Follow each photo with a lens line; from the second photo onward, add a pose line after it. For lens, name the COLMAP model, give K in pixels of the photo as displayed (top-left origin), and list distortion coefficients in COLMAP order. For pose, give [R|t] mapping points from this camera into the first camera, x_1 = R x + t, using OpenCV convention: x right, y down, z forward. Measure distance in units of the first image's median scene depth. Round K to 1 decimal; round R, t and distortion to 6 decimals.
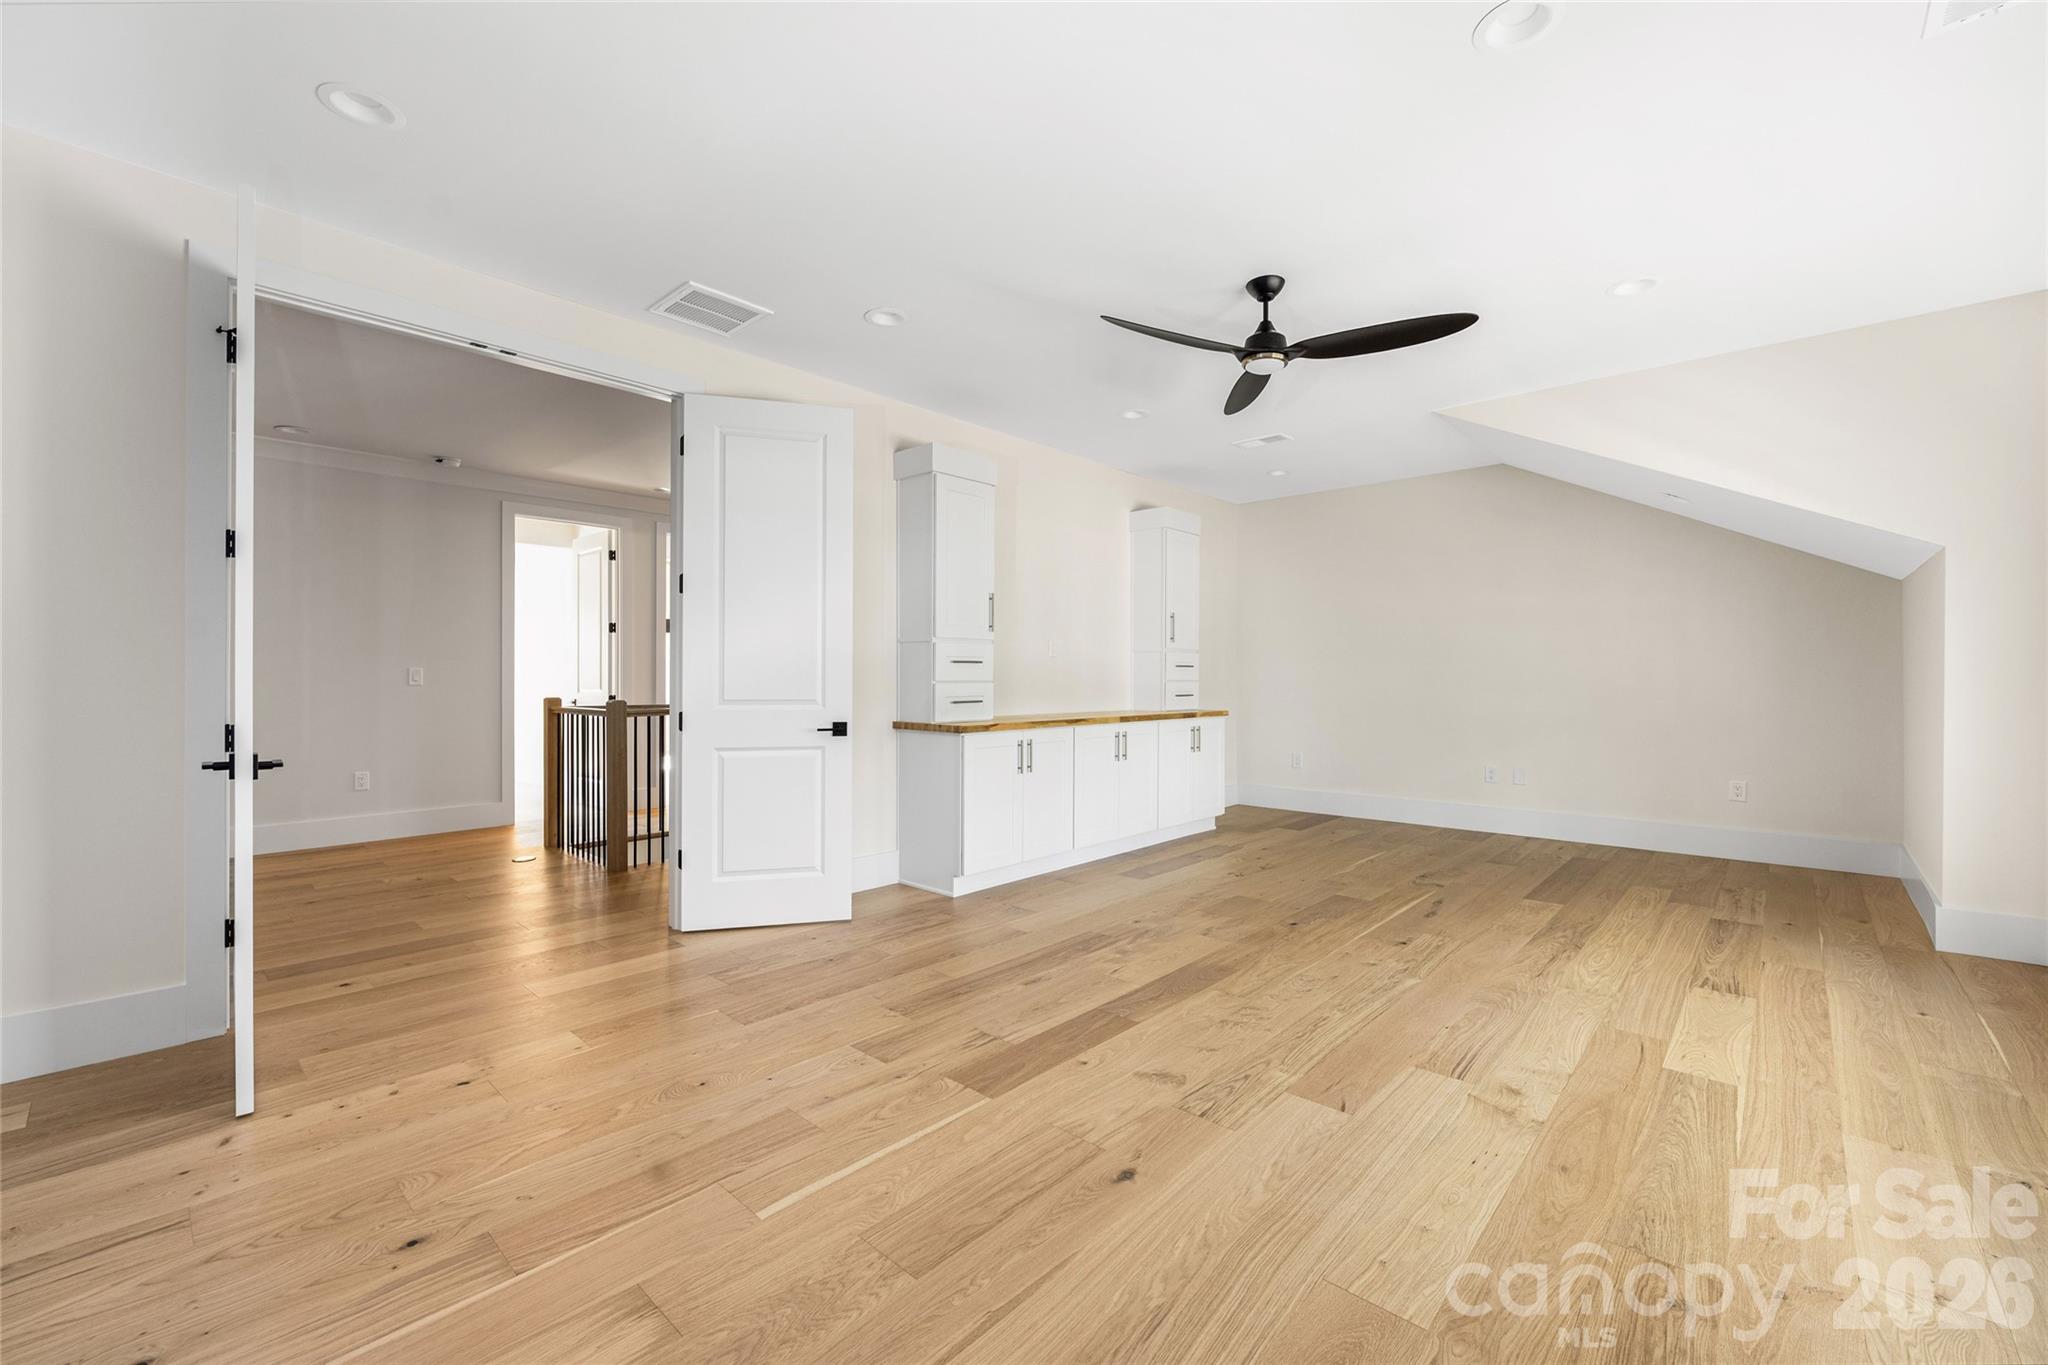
lens RADIAL K [[834.6, 0, 1021.0], [0, 834.6, 679.5], [0, 0, 1]] dist [0.001755, 0.000900]
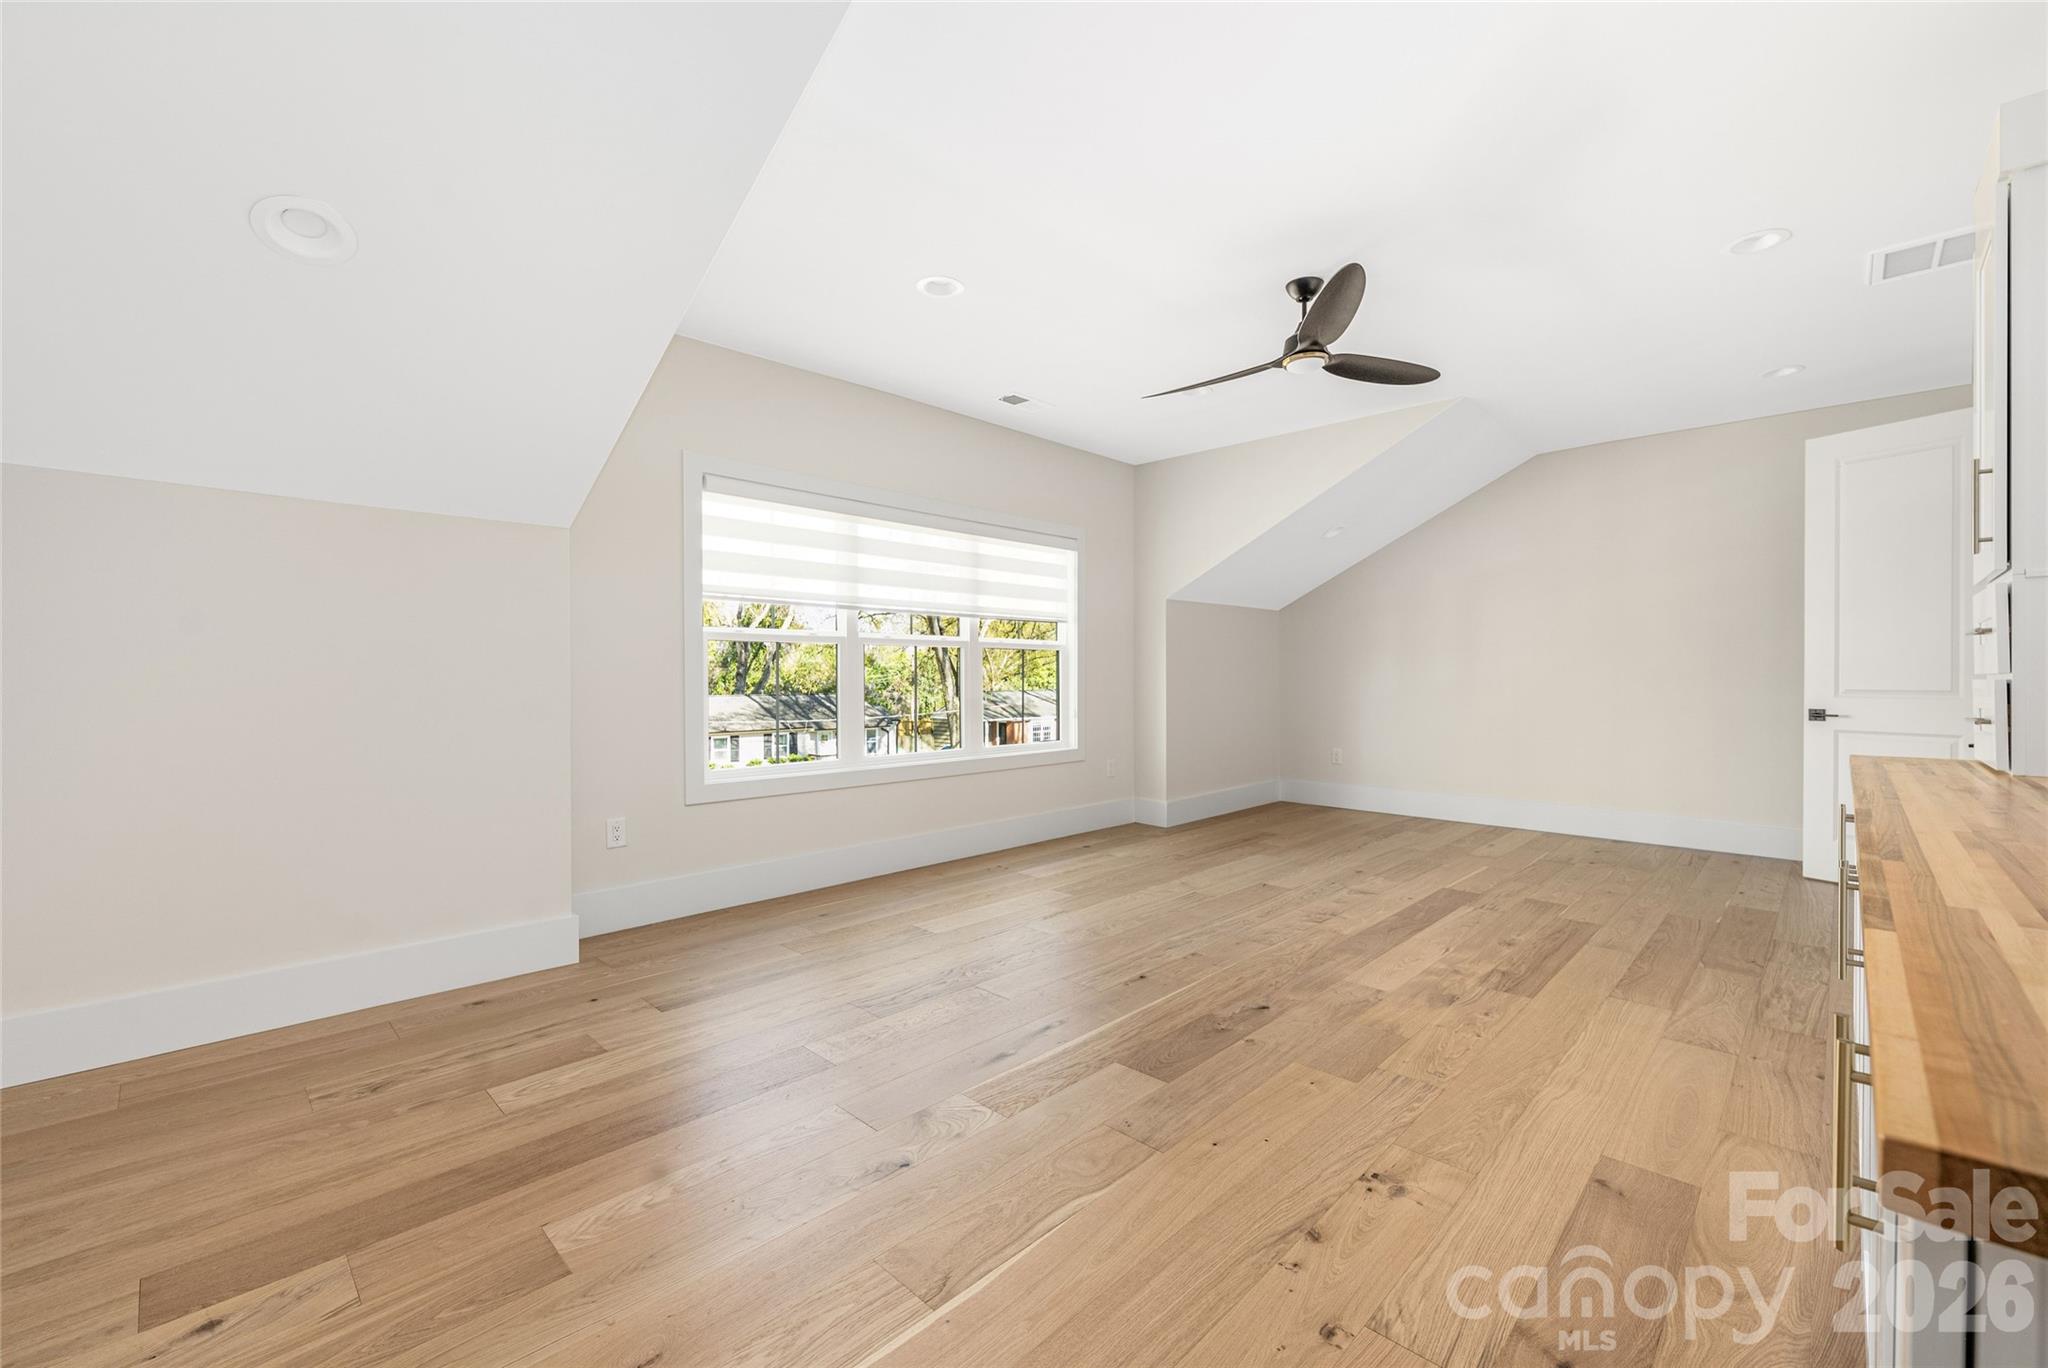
lens RADIAL K [[834.6, 0, 1027.2], [0, 834.6, 678.4], [0, 0, 1]] dist [0.001755, 0.000900]
pose [[-0.999322, -0.001741, 0.036768, 0.591570], [-0.001463, 0.999970, 0.007587, -0.002245], [-0.036780, 0.007528, -0.999295, 2.024819]]
